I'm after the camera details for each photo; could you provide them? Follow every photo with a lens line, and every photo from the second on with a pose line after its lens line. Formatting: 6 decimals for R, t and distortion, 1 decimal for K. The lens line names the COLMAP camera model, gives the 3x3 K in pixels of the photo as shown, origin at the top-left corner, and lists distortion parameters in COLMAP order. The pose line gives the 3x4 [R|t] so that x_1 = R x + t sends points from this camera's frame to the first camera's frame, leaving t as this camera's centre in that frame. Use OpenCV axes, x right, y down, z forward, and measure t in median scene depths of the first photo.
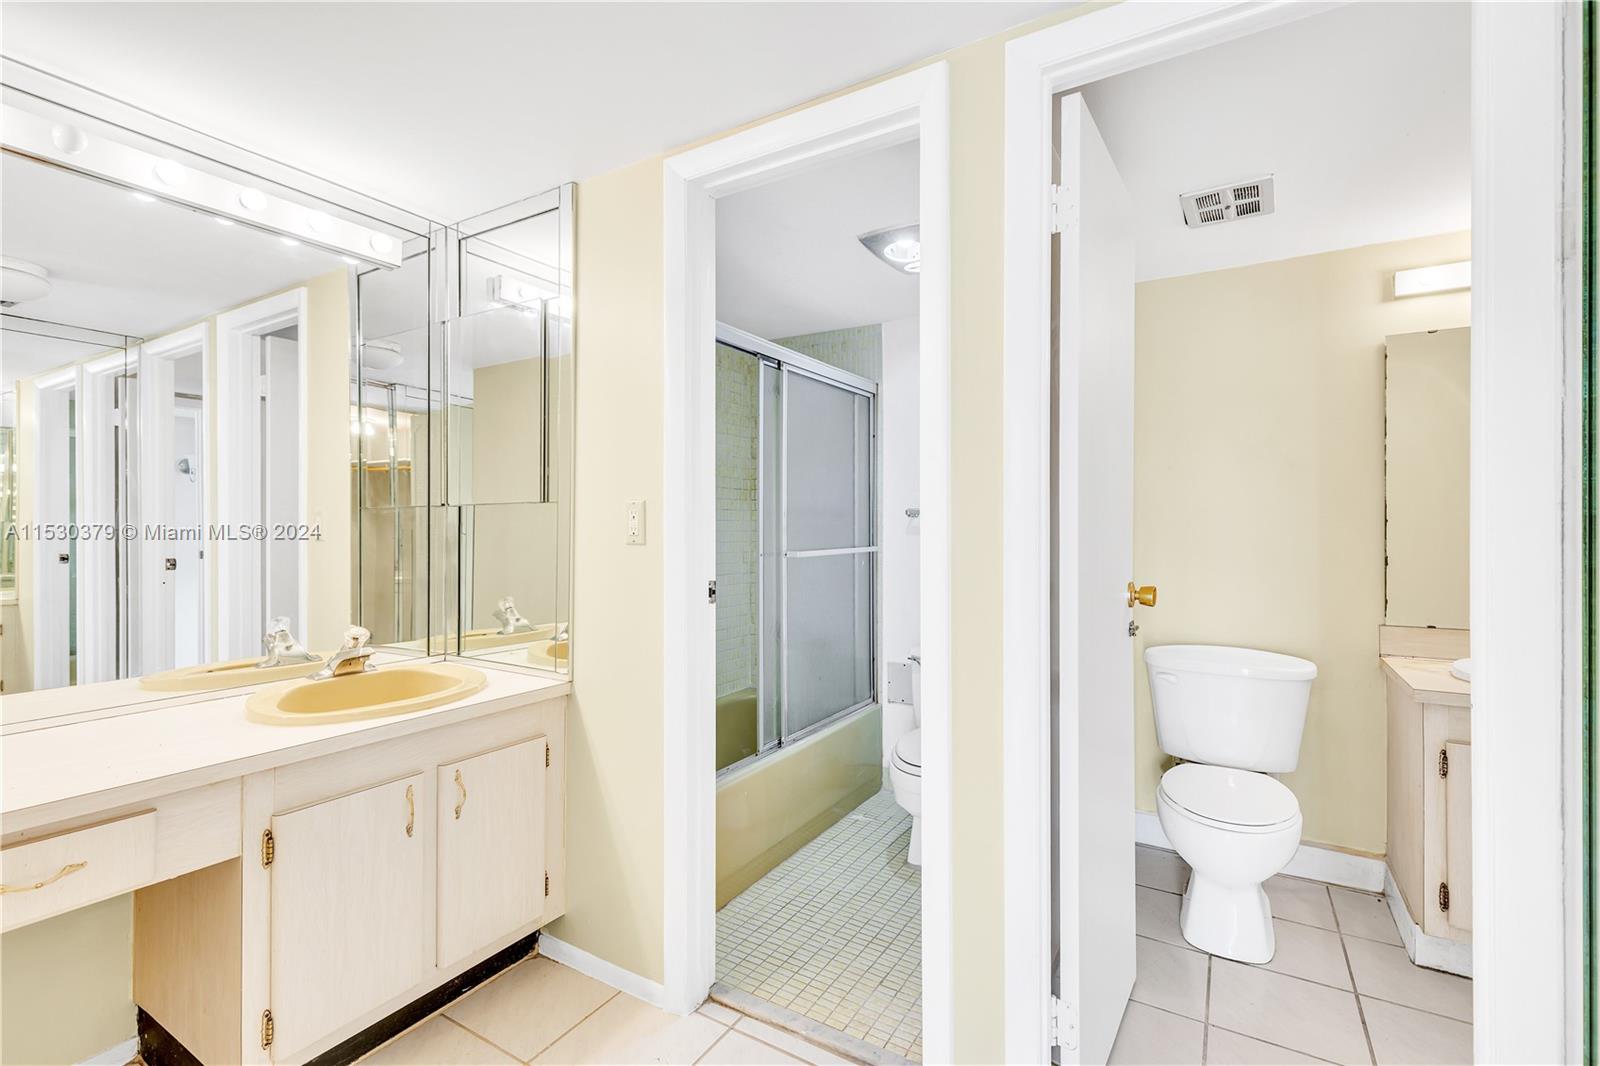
lens RADIAL K [[716.3, 0, 799.5], [0, 716.3, 527.3], [0, 0, 1]] dist [-0.000433, -0.000160]
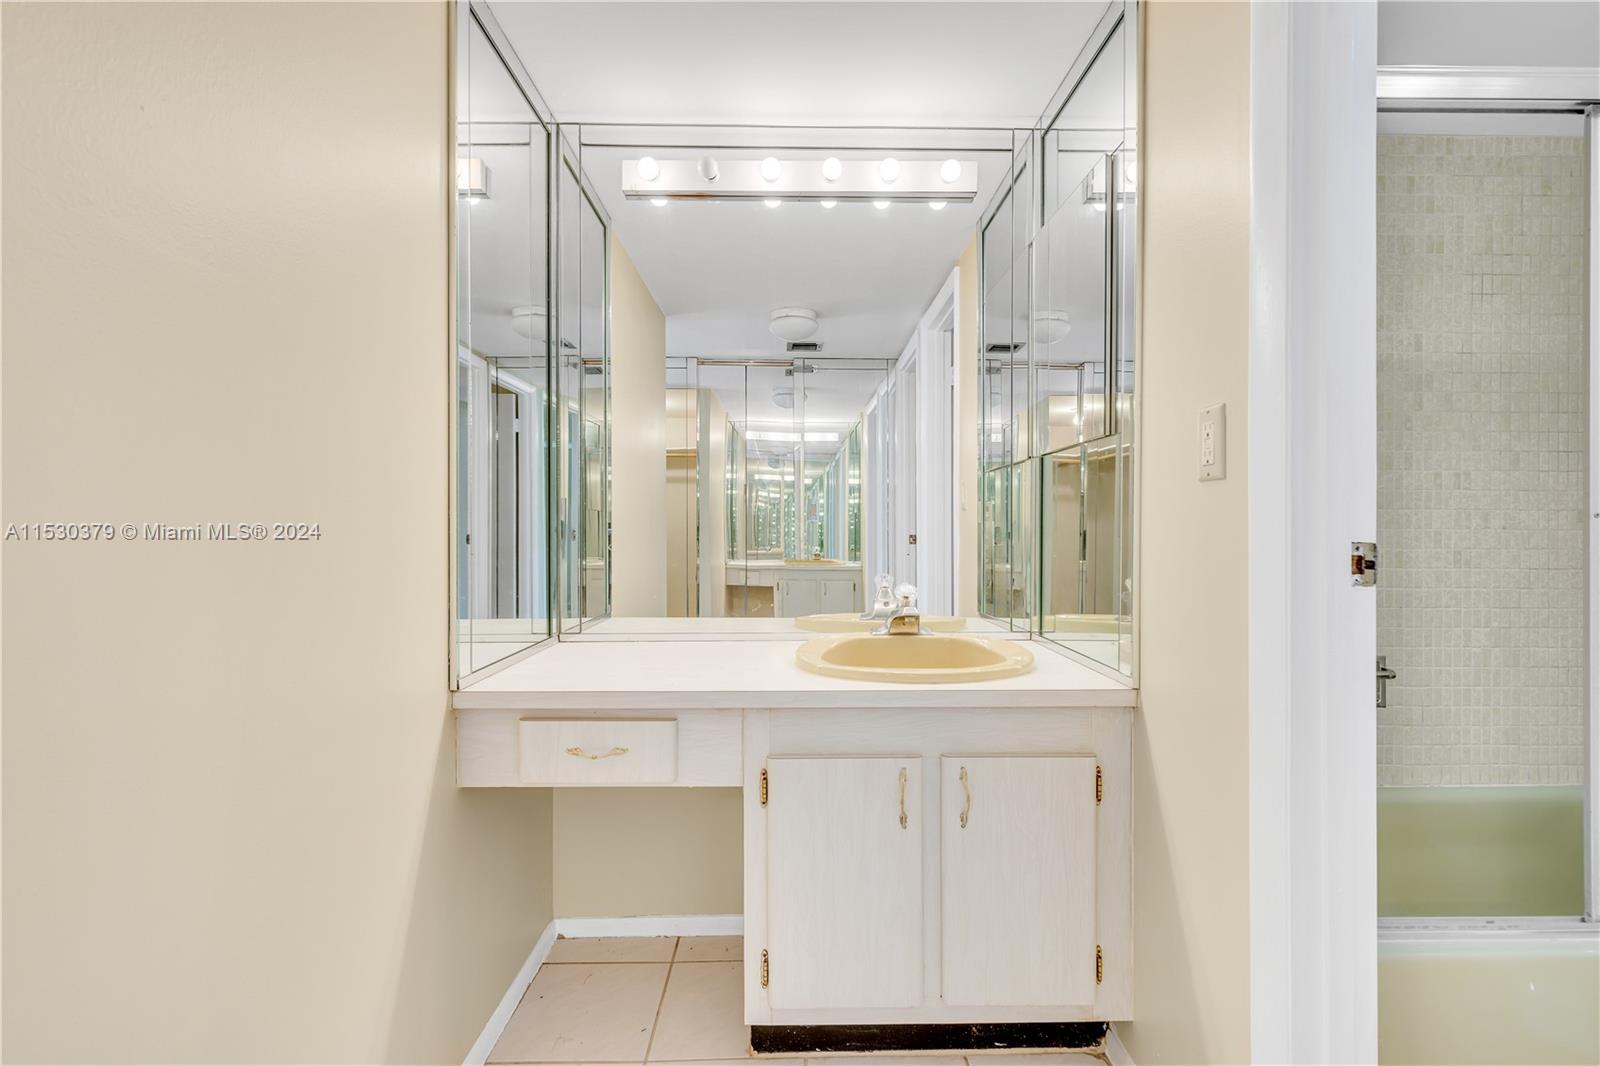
lens RADIAL K [[722.0, 0, 789.4], [0, 722.0, 525.3], [0, 0, 1]] dist [0.003794, 0.000305]
pose [[0.546646, 0.002357, -0.837360, 0.074384], [-0.004438, 0.999990, -0.000083, 0.054035], [0.837352, 0.003762, 0.546651, 0.308640]]
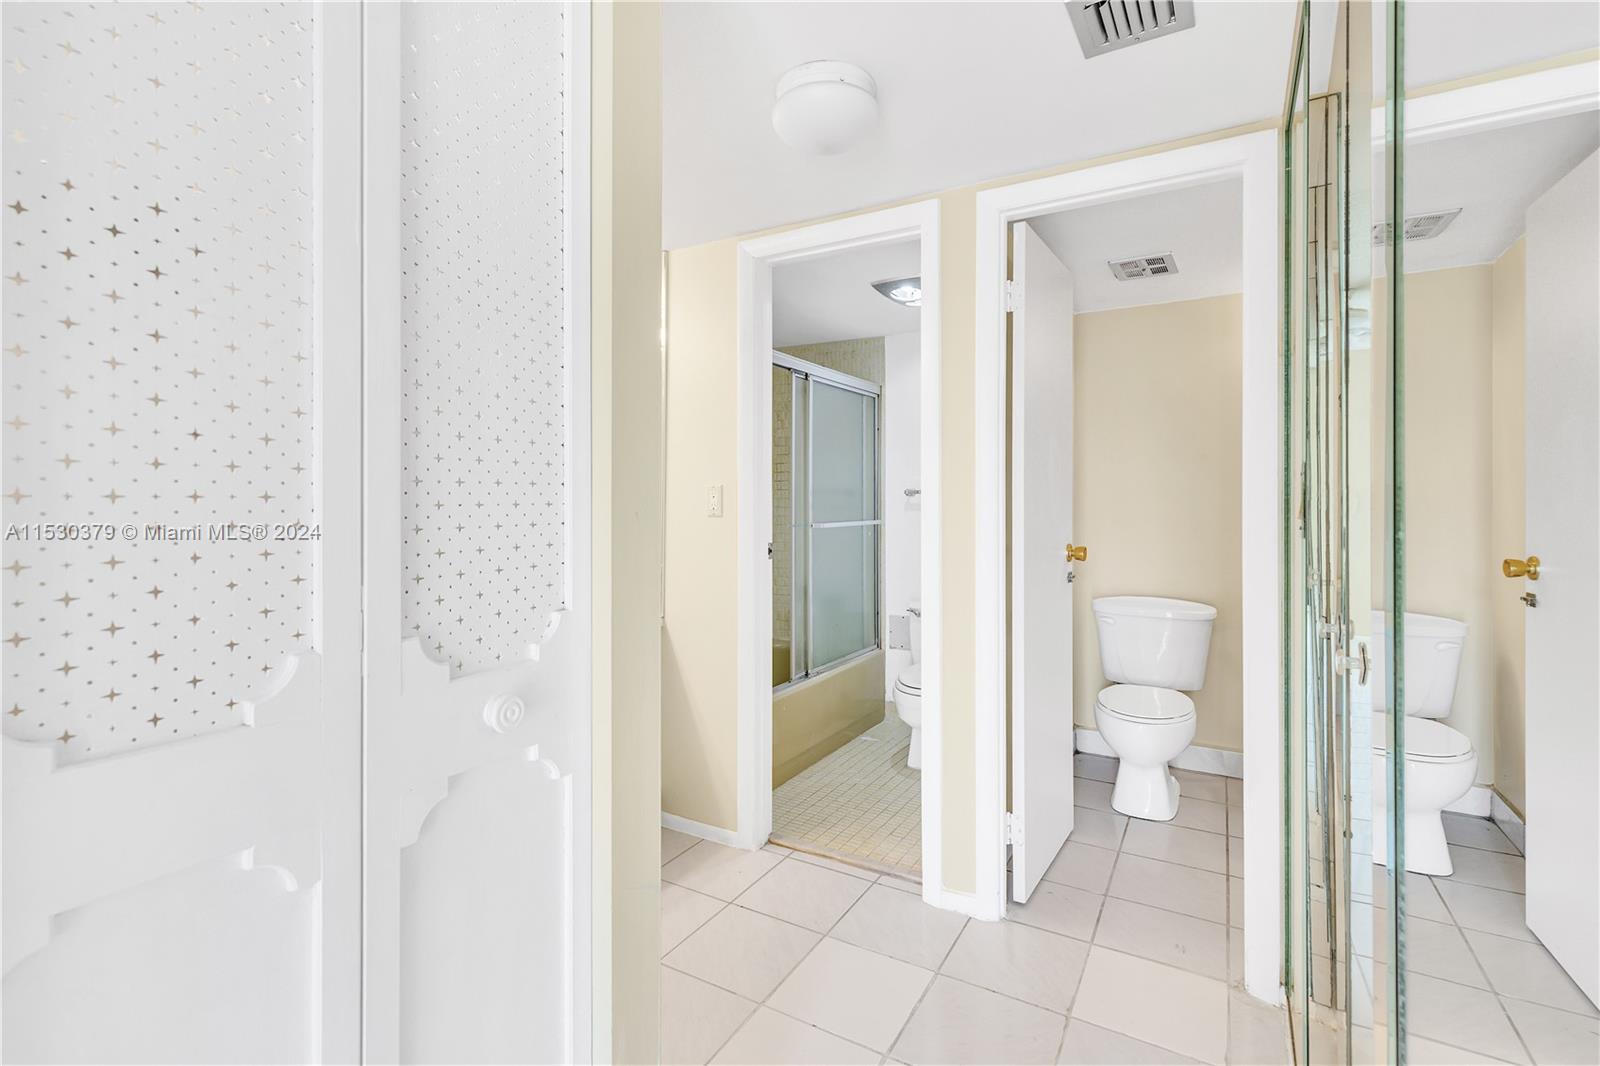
lens RADIAL K [[727.1, 0, 805.2], [0, 727.1, 501.2], [0, 0, 1]] dist [0.002641, -0.000054]
pose [[0.999728, 0.001276, 0.023278, -0.073158], [-0.001192, 0.999993, -0.003620, -0.000722], [-0.023283, 0.003591, 0.999722, -0.346451]]
